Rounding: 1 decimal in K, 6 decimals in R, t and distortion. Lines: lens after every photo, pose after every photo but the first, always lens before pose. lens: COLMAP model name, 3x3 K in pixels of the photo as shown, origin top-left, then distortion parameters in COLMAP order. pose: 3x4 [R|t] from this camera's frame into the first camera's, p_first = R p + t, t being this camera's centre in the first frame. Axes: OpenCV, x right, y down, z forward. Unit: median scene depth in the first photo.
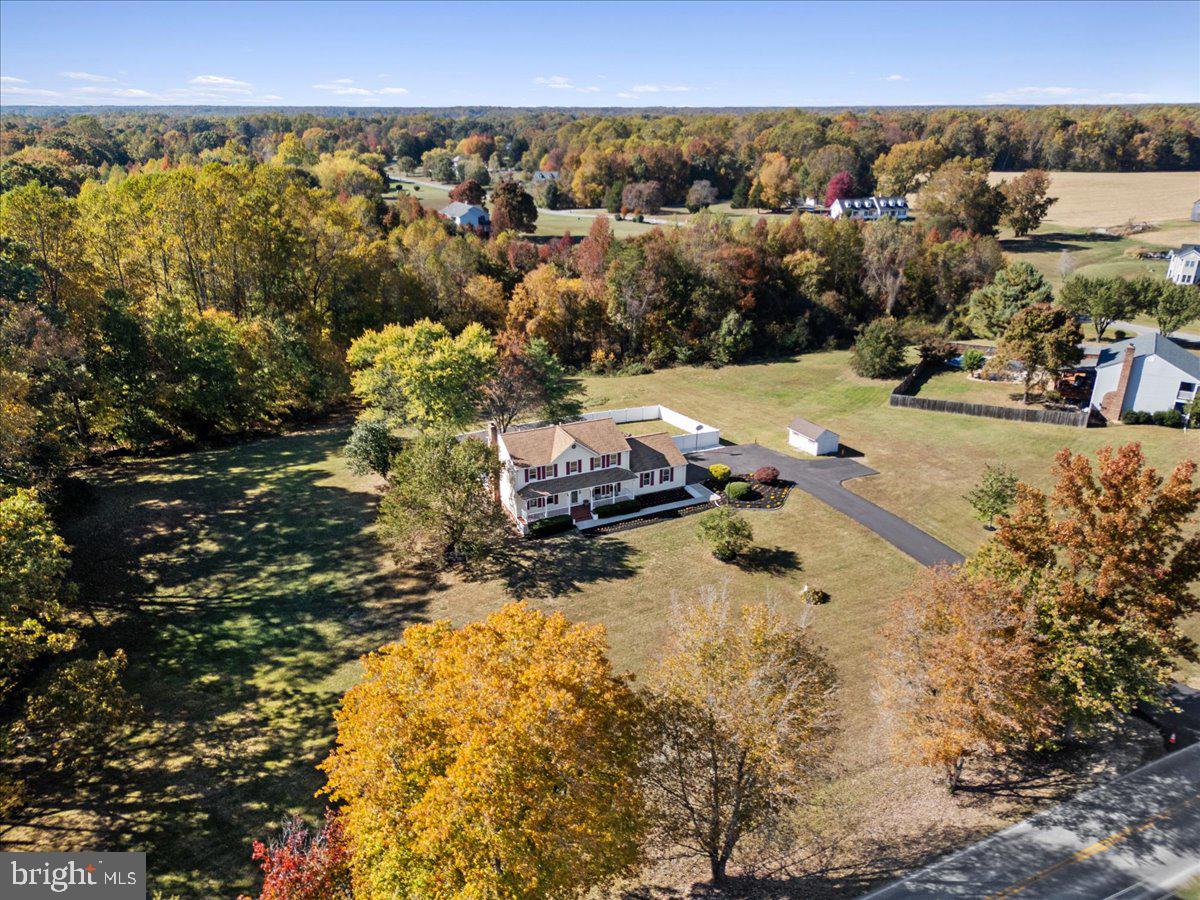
lens RADIAL K [[901.3, 0, 600.0], [0, 901.3, 450.0], [0, 0, 1]] dist [0.058867, -0.002041]
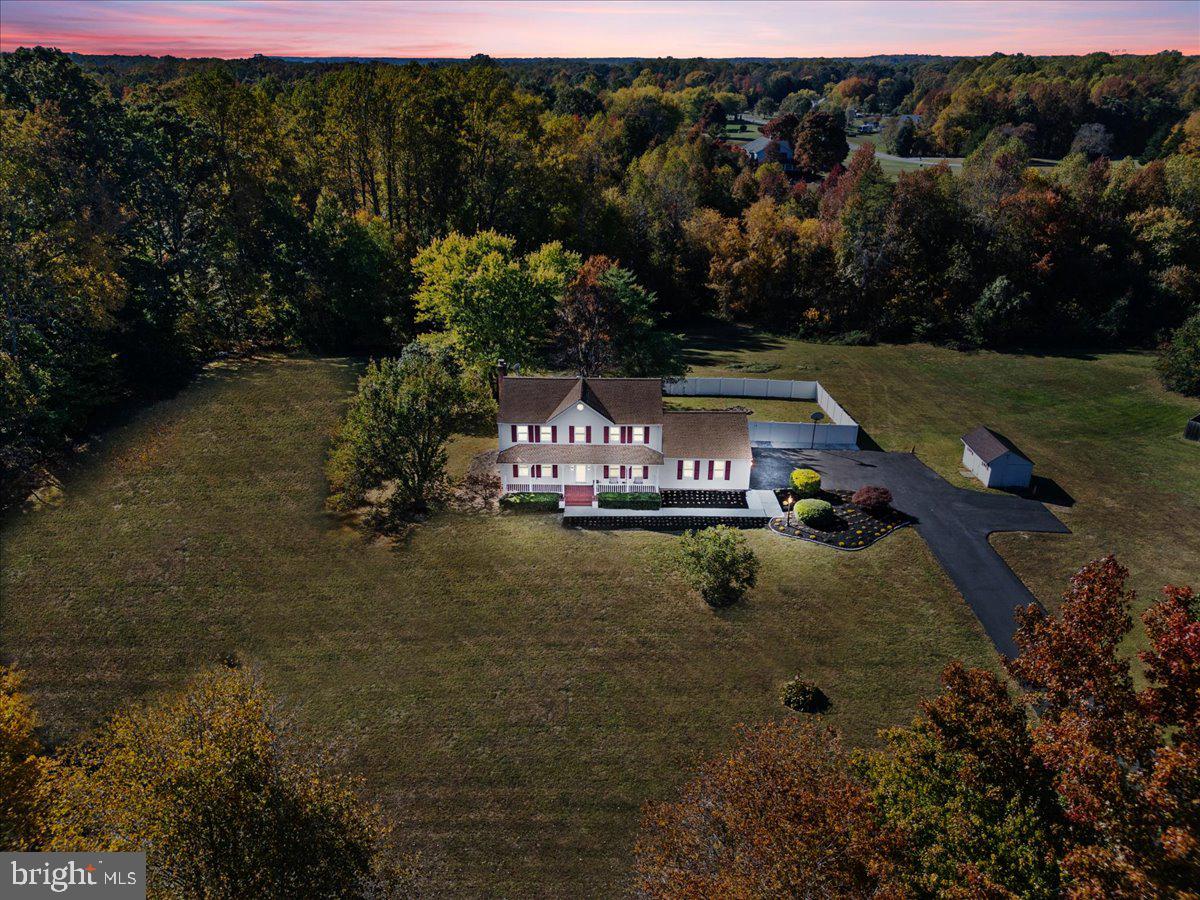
lens RADIAL K [[889.3, 0, 600.0], [0, 889.3, 450.0], [0, 0, 1]] dist [-0.007549, -0.006198]
pose [[0.880548, 0.182792, -0.437290, 0.197533], [-0.165431, 0.983144, 0.077845, -0.017758], [0.444149, 0.003795, 0.895945, 0.213504]]
